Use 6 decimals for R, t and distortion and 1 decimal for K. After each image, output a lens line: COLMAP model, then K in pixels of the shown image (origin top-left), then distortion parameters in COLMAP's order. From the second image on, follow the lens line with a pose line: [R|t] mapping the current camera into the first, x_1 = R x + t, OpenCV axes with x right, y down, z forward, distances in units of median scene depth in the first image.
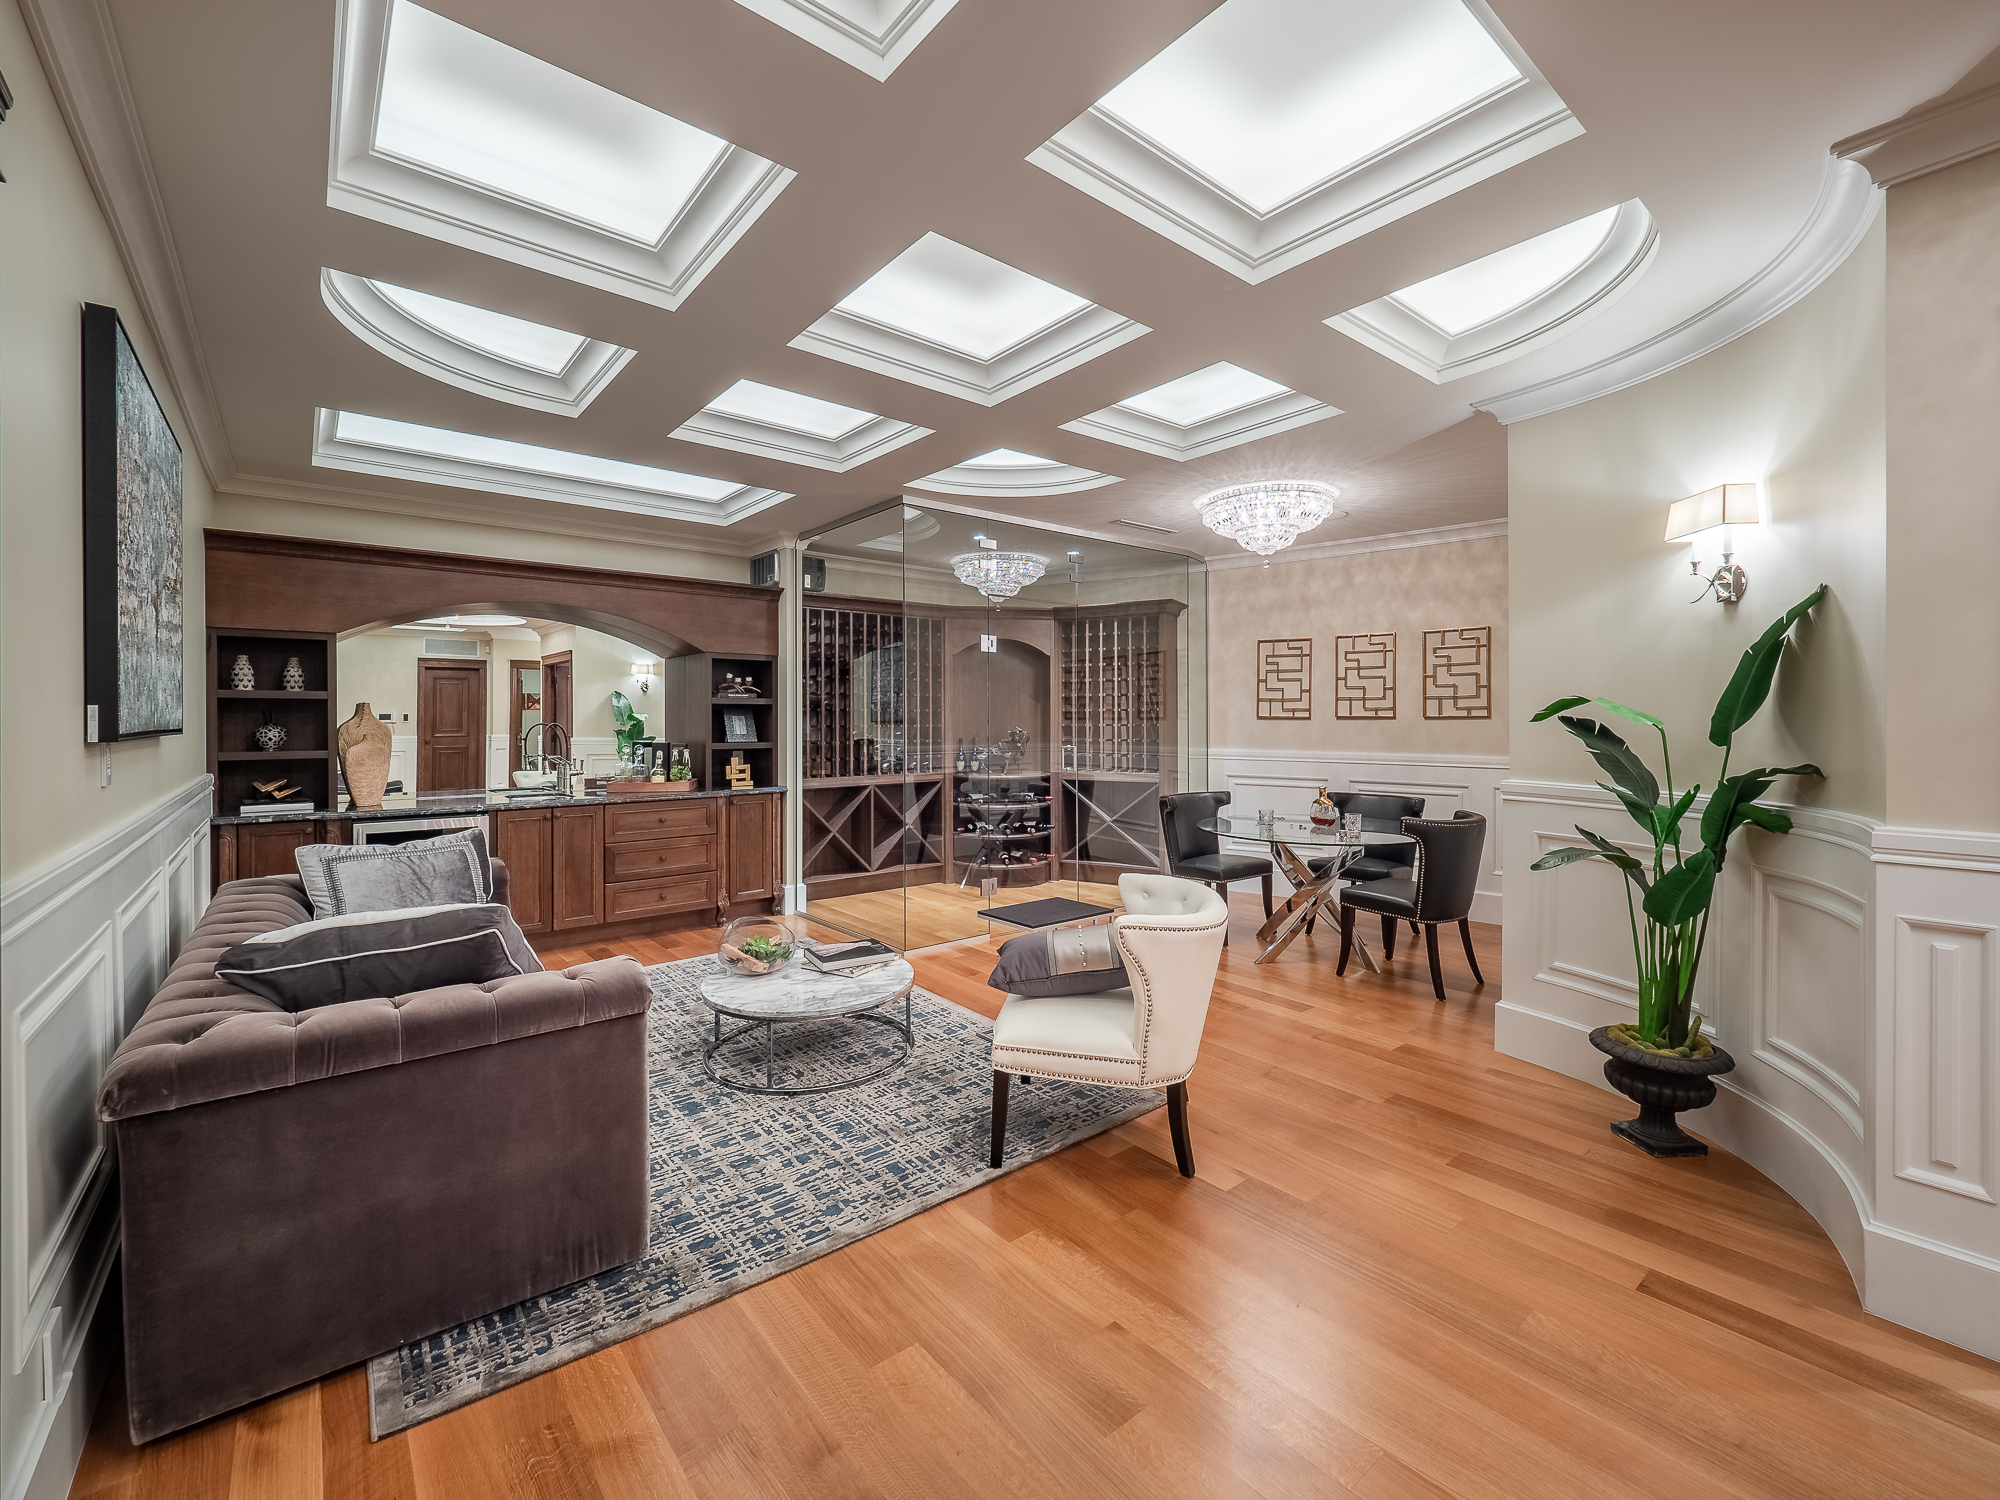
lens RADIAL K [[877.7, 0, 995.0], [0, 877.7, 732.0], [0, 0, 1]] dist [-0.013898, -0.000998]
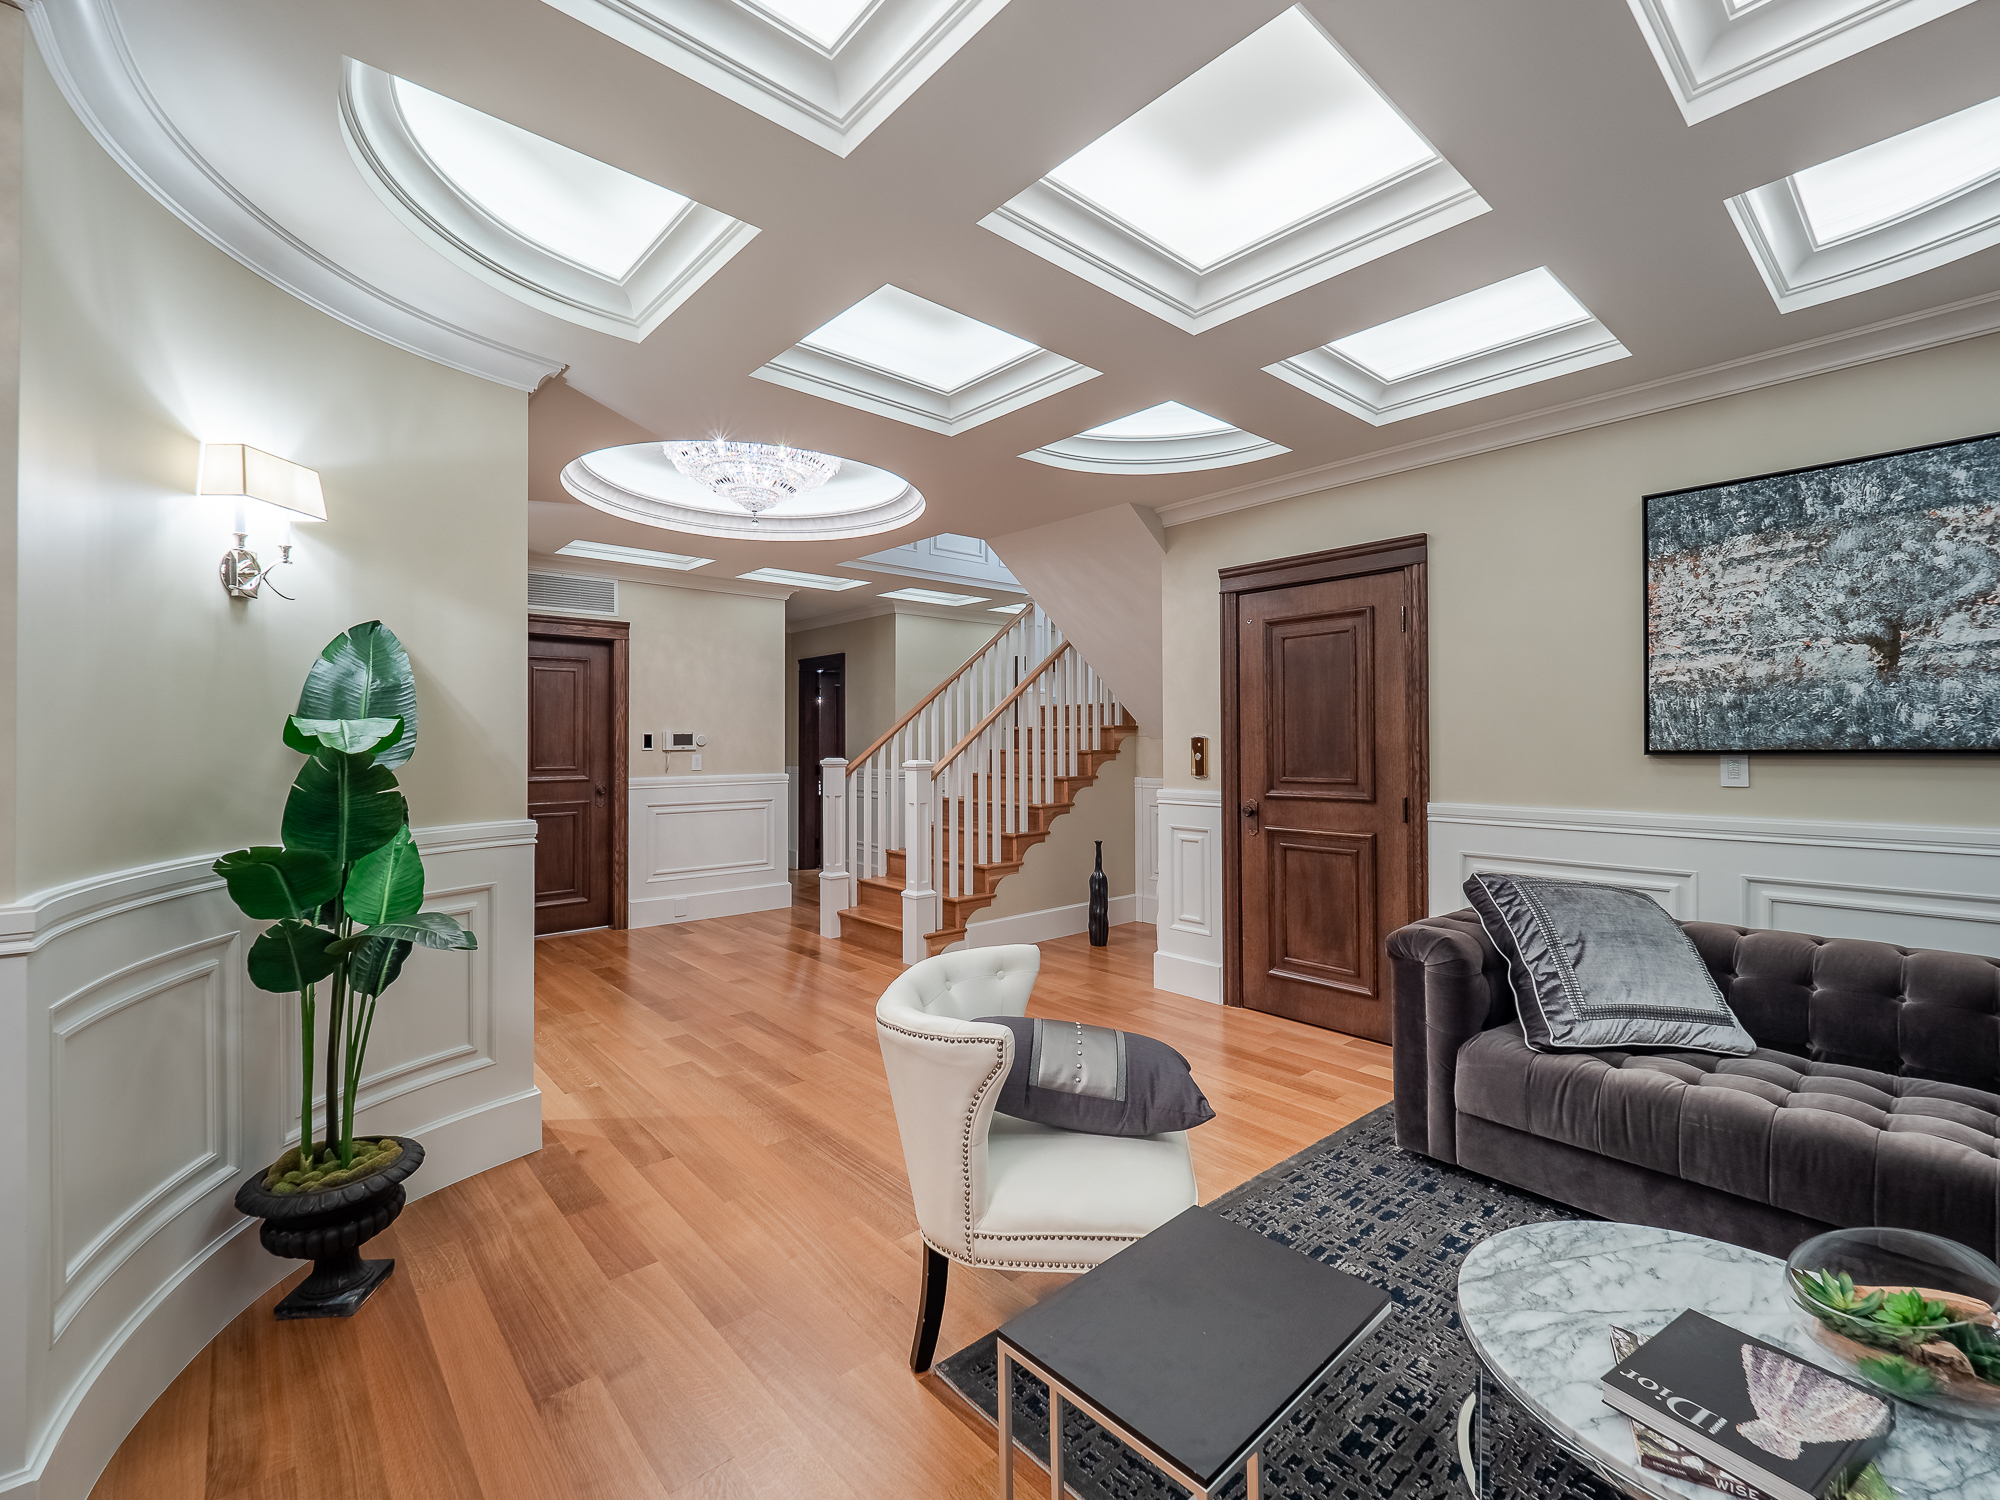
lens RADIAL K [[877.7, 0, 1002.5], [0, 877.7, 732.1], [0, 0, 1]] dist [-0.013898, -0.000998]
pose [[-0.999105, 0.004682, -0.042028, 0.101576], [0.004868, 0.999979, -0.004329, -0.013077], [0.042007, -0.004530, -0.999107, 0.904324]]
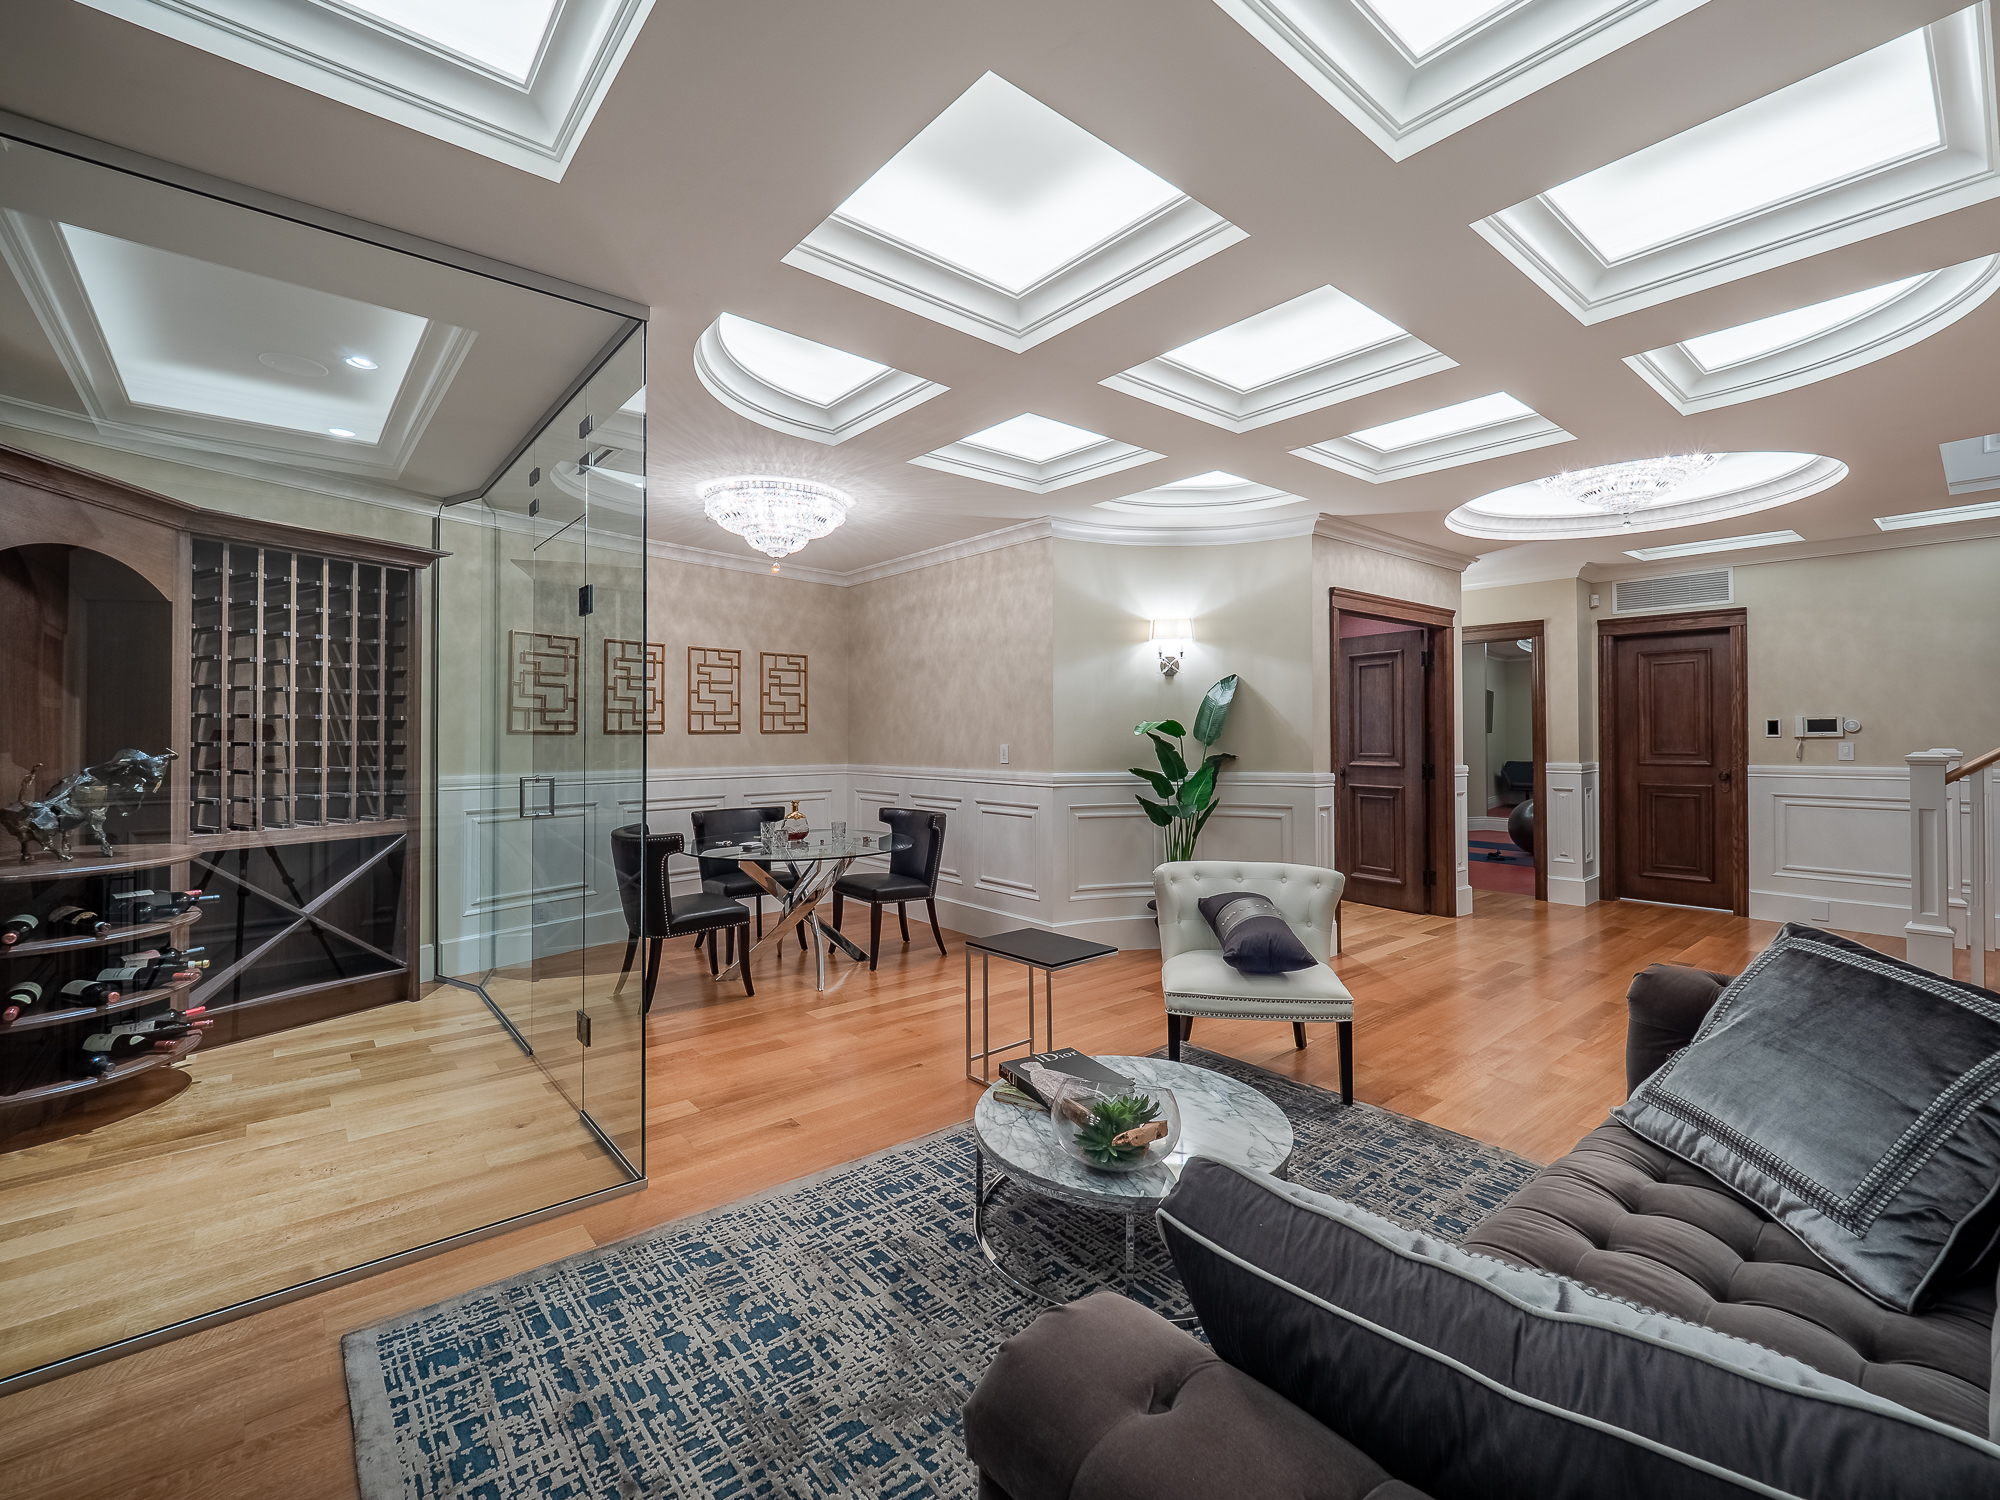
lens RADIAL K [[877.7, 0, 1000.2], [0, 877.7, 738.5], [0, 0, 1]] dist [-0.013898, -0.000998]
pose [[-0.018498, -0.002641, 0.999825, -0.571366], [0.011922, 0.999925, 0.002862, -0.009170], [-0.999758, 0.011973, -0.018465, 0.715095]]
